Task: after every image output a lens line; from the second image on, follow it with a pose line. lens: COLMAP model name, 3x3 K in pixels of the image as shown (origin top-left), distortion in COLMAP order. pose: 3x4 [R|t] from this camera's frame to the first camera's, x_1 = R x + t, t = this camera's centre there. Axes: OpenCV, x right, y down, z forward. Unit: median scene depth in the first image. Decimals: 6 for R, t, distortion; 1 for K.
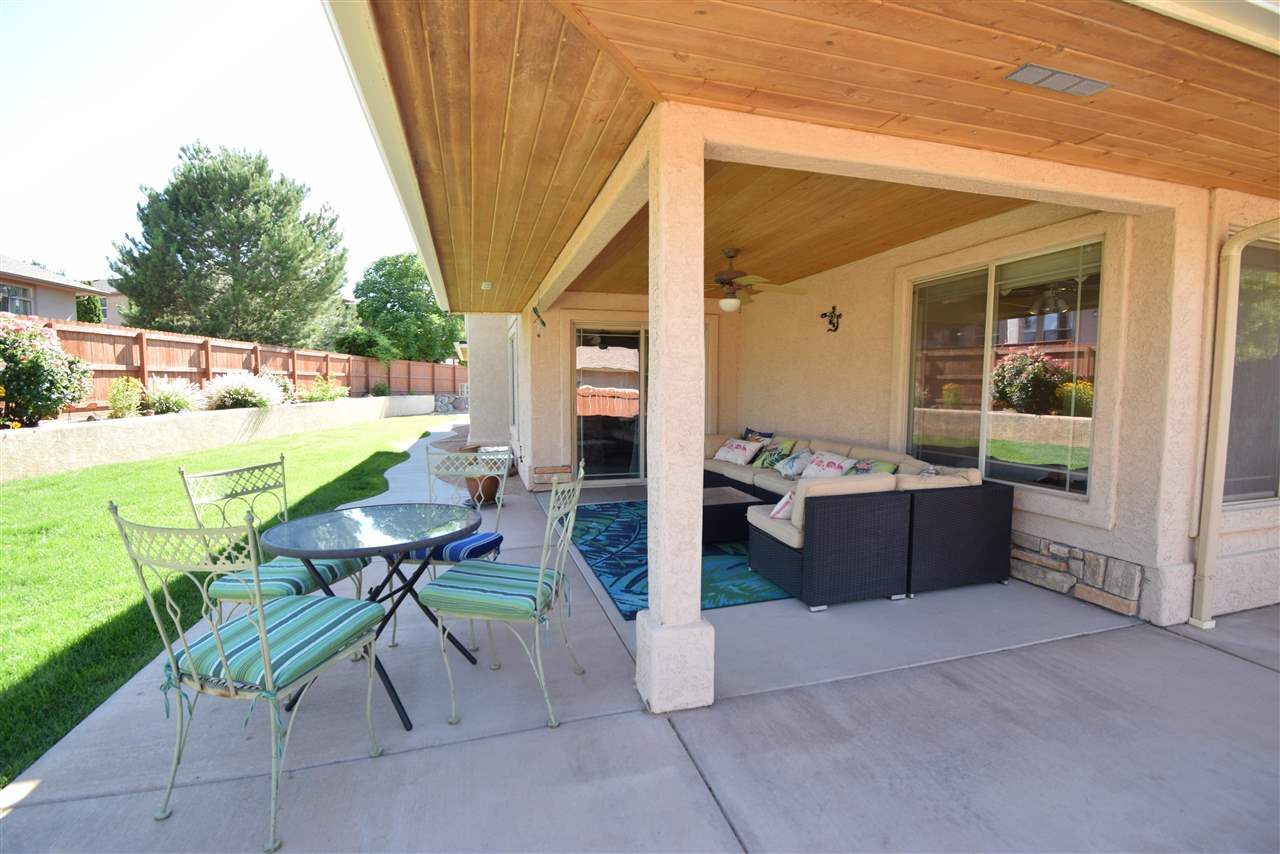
lens RADIAL K [[563.1, 0, 637.4], [0, 563.1, 430.2], [0, 0, 1]] dist [0.018392, -0.026477]
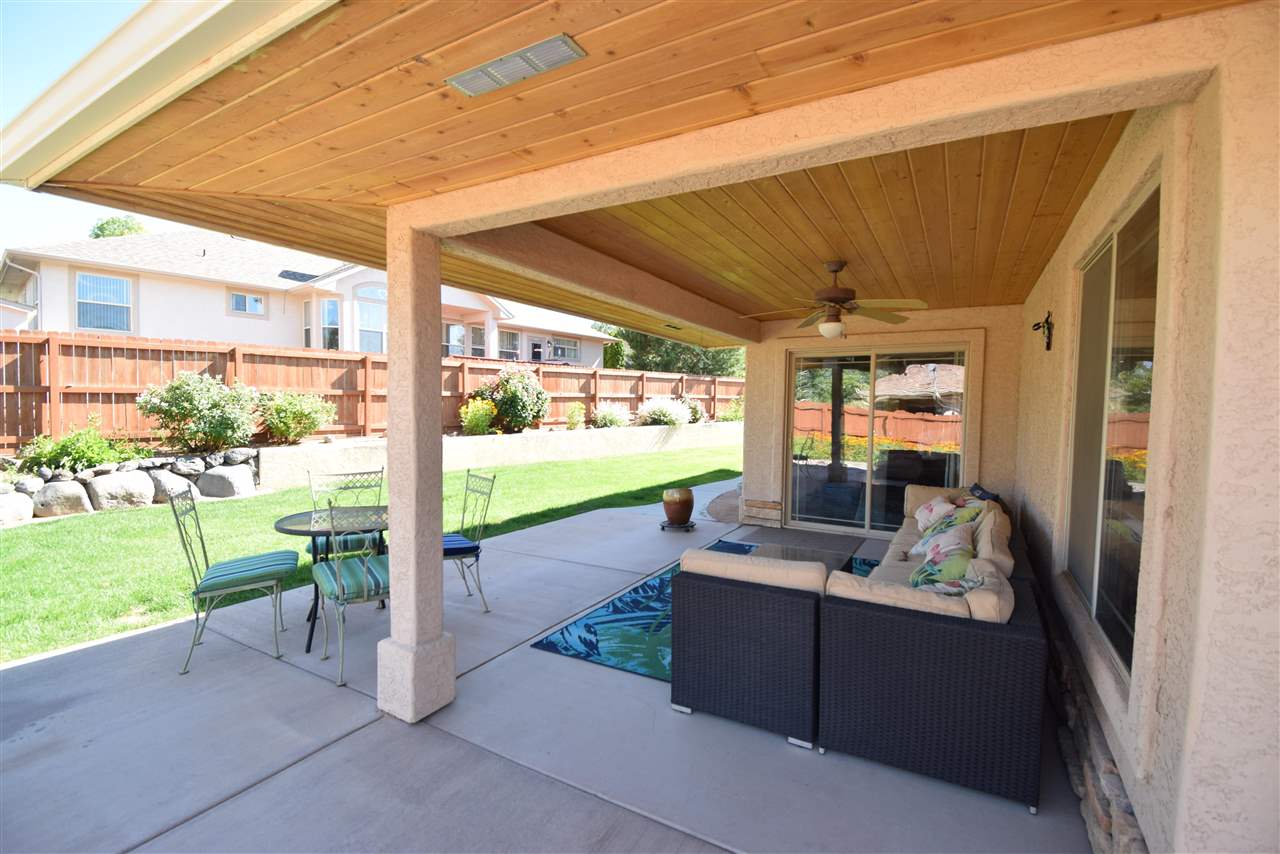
lens RADIAL K [[563.1, 0, 637.4], [0, 563.1, 430.2], [0, 0, 1]] dist [0.018392, -0.026477]
pose [[0.691962, 0.041181, -0.720758, 0.194376], [-0.065303, 0.997849, -0.005681, -0.018506], [0.718974, 0.050999, 0.693163, 0.081938]]
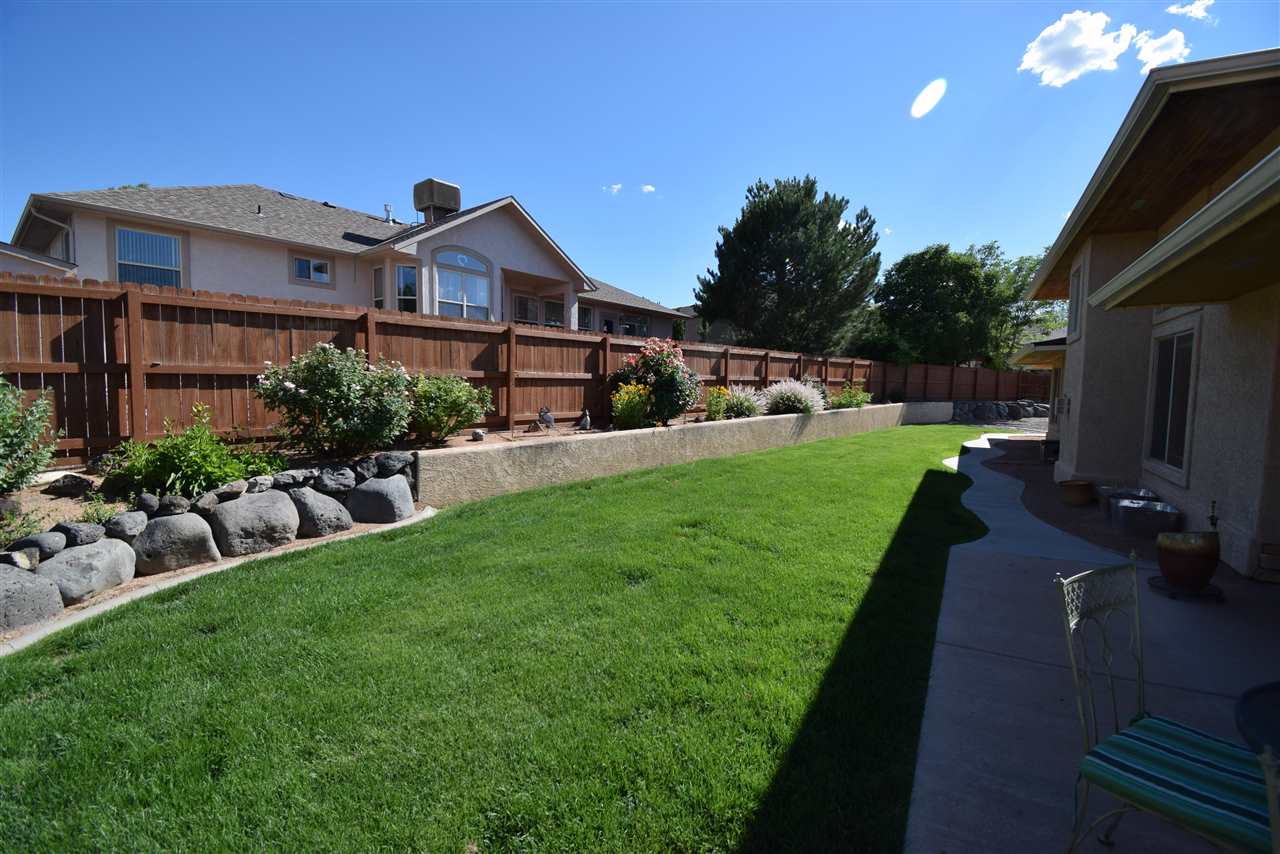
lens RADIAL K [[563.1, 0, 637.4], [0, 563.1, 430.2], [0, 0, 1]] dist [0.018392, -0.026477]
pose [[0.689015, 0.065306, -0.721798, -0.114532], [-0.066996, 0.997407, 0.026288, -0.015320], [0.721643, 0.030245, 0.691604, 0.025972]]
